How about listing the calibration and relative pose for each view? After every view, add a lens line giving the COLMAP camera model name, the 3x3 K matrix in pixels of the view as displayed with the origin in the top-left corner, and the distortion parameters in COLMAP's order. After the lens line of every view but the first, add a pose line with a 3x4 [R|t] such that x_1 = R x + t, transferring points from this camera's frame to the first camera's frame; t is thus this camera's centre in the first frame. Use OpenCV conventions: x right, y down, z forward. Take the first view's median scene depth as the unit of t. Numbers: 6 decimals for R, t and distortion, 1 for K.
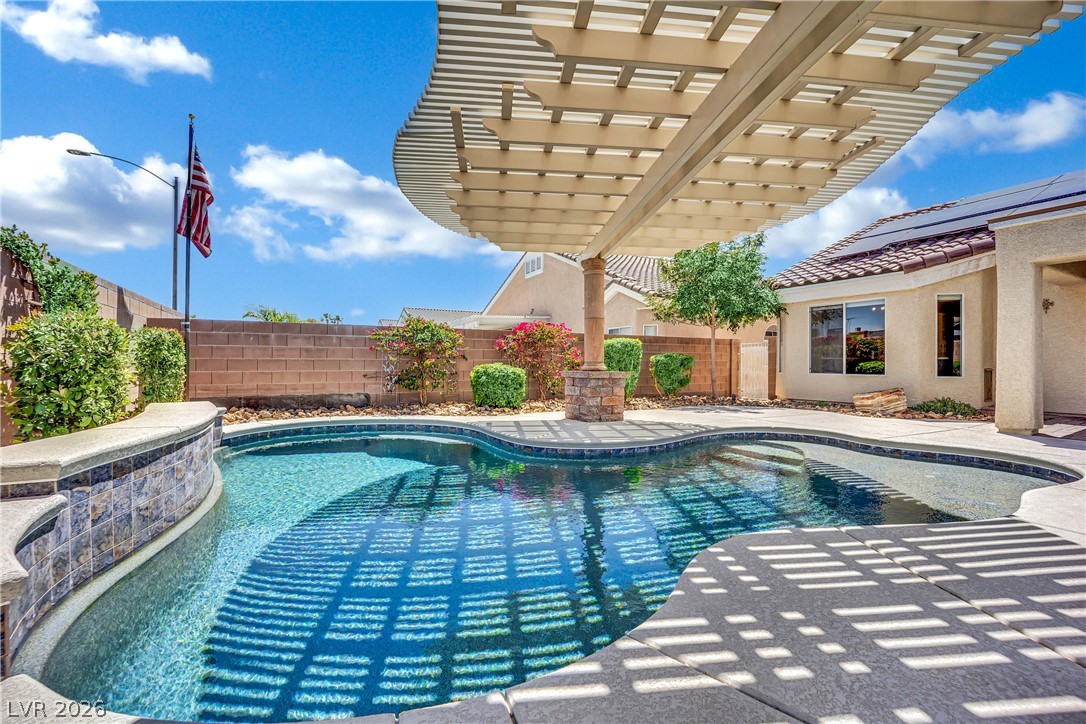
lens RADIAL K [[450.4, 0, 540.2], [0, 450.4, 362.9], [0, 0, 1]] dist [-0.012987, -0.000291]
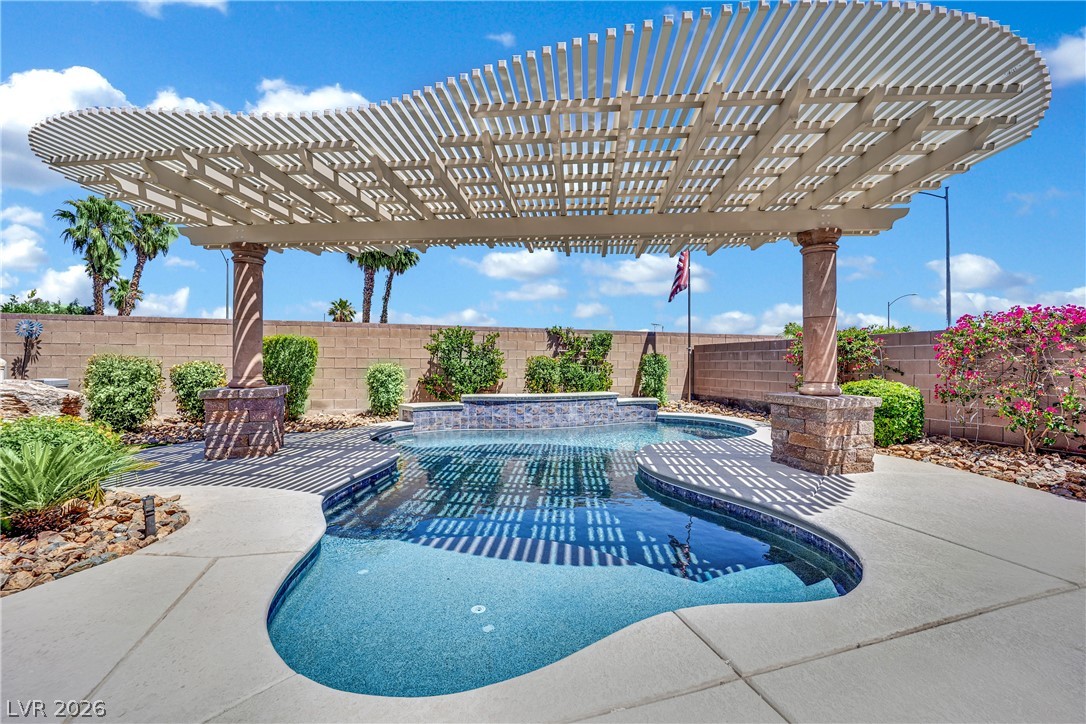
lens RADIAL K [[456.6, 0, 543.0], [0, 456.6, 362.0], [0, 0, 1]] dist [-0.010304, -0.000135]
pose [[-0.191570, -0.005645, -0.981463, 0.775409], [-0.005579, 0.999974, -0.004662, -0.023046], [0.981463, 0.004583, -0.191597, 0.643926]]
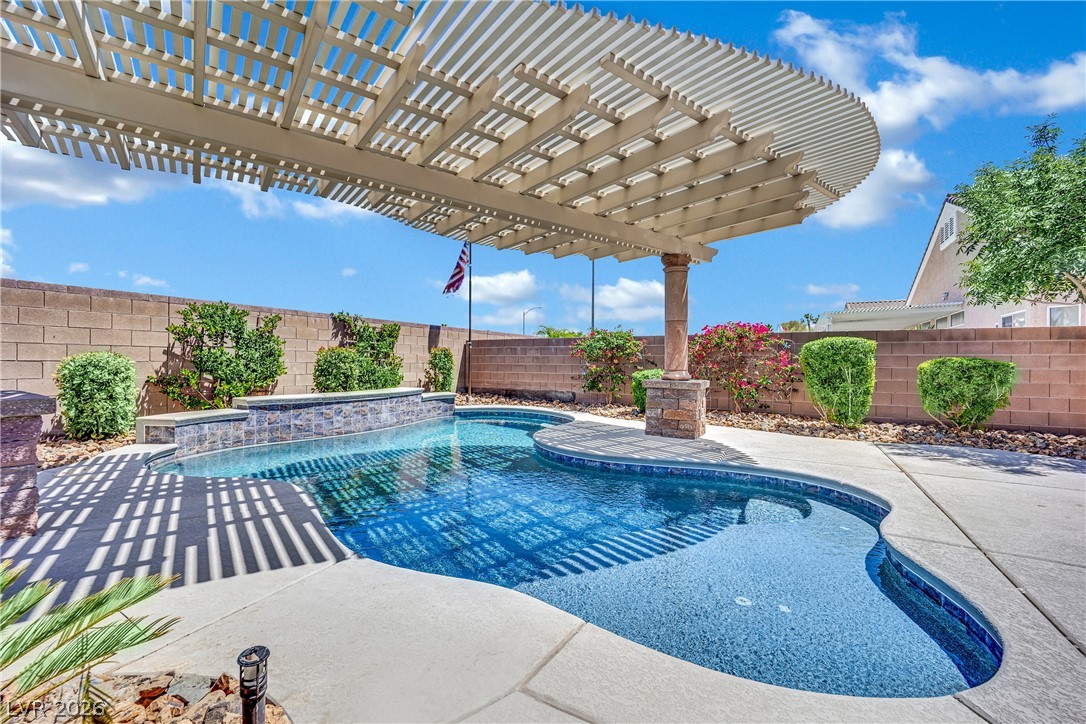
lens RADIAL K [[450.4, 0, 540.2], [0, 450.4, 362.9], [0, 0, 1]] dist [-0.012987, -0.000291]
pose [[0.517789, 0.003016, -0.855503, 0.659302], [-0.006759, 0.999977, -0.000566, -0.011828], [0.855482, 0.006075, 0.517798, 0.277066]]
